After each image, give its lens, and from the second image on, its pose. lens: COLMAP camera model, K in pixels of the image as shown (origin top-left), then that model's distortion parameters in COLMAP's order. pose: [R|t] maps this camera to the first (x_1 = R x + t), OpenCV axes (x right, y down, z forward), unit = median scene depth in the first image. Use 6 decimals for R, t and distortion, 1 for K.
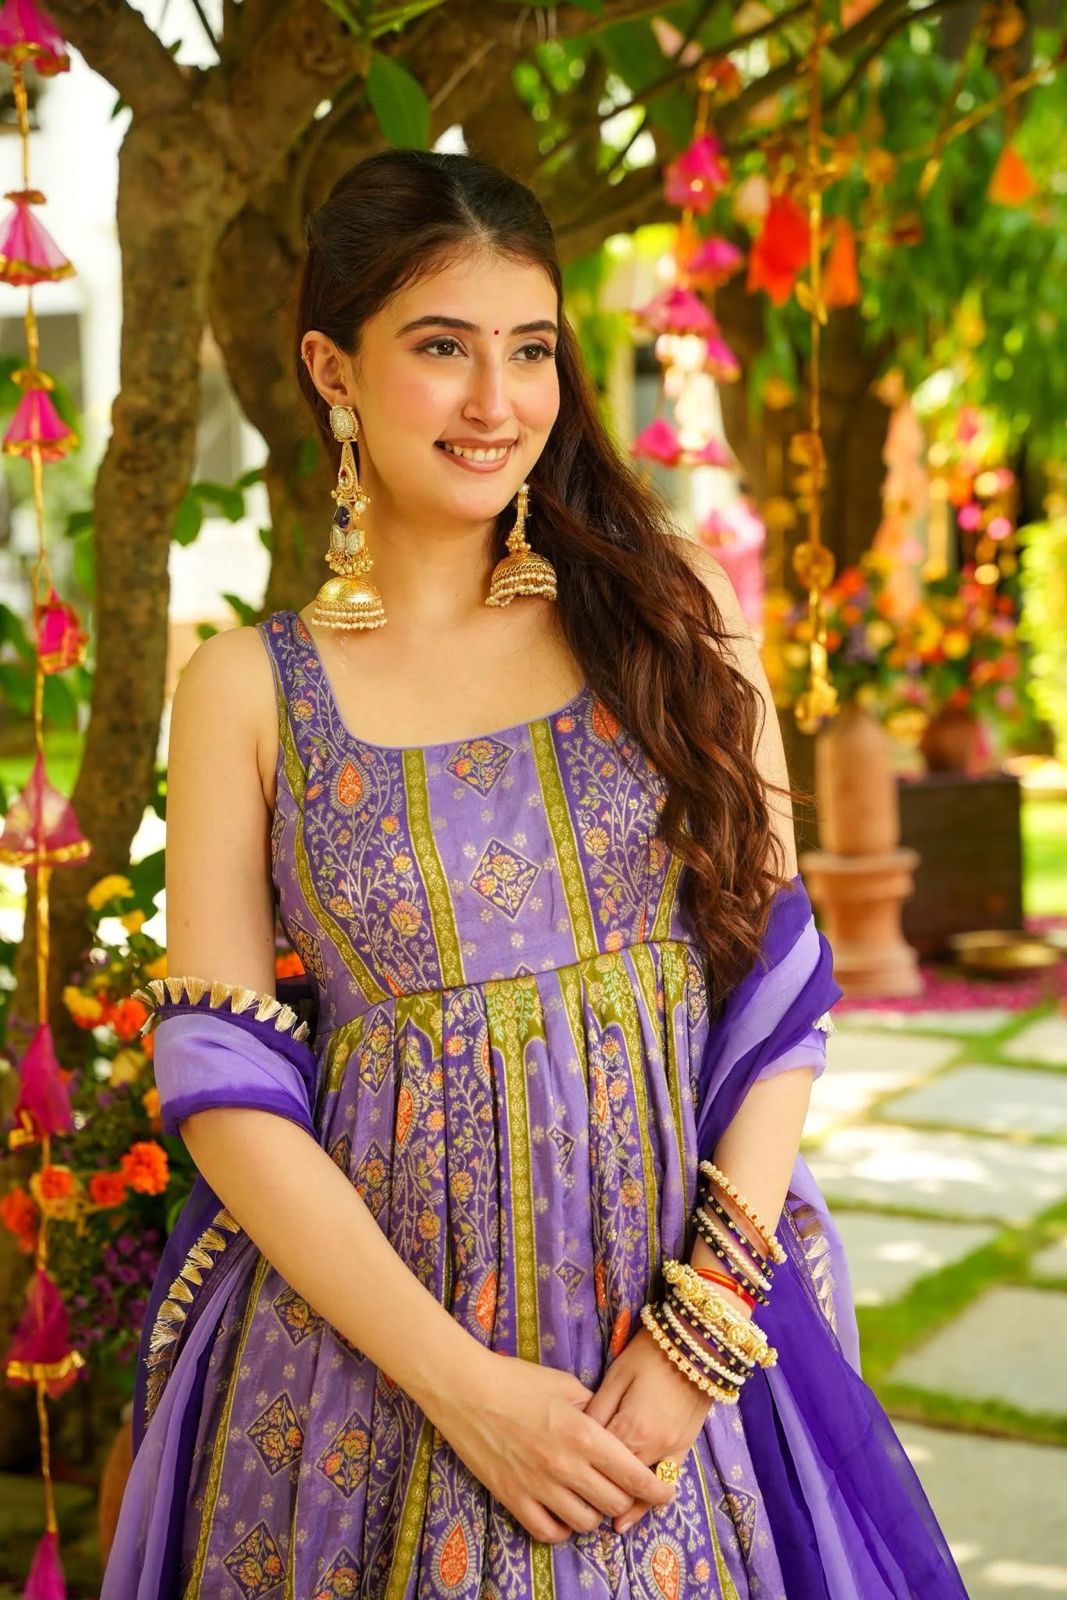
lens RADIAL K [[2639.4, 0, 532.4], [0, 2639.4, 798.7], [0, 0, 1]] dist [0.106099, 0.717975]
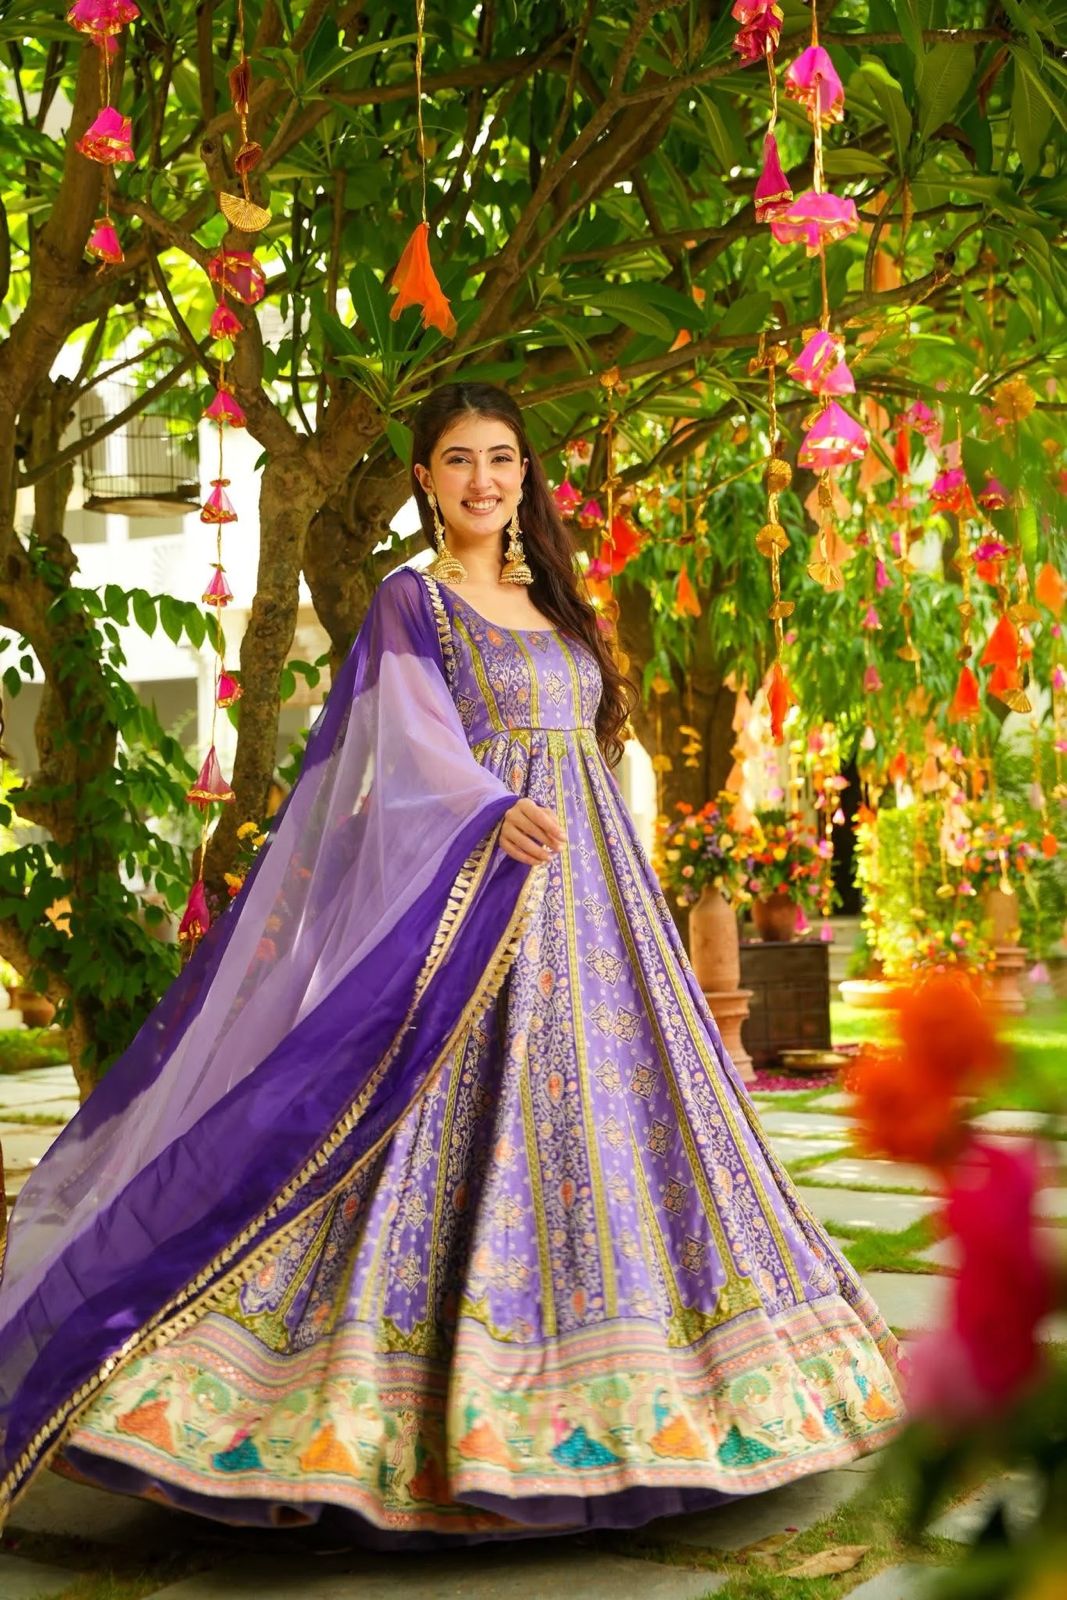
lens RADIAL K [[2312.6, 0, 535.2], [0, 2312.6, 798.6], [0, 0, 1]] dist [0.051454, 0.160922]
pose [[0.999819, 0.016490, -0.009528, 0.042067], [-0.017843, 0.985971, -0.165957, 0.174898], [0.006658, 0.166097, 0.986087, -0.408590]]
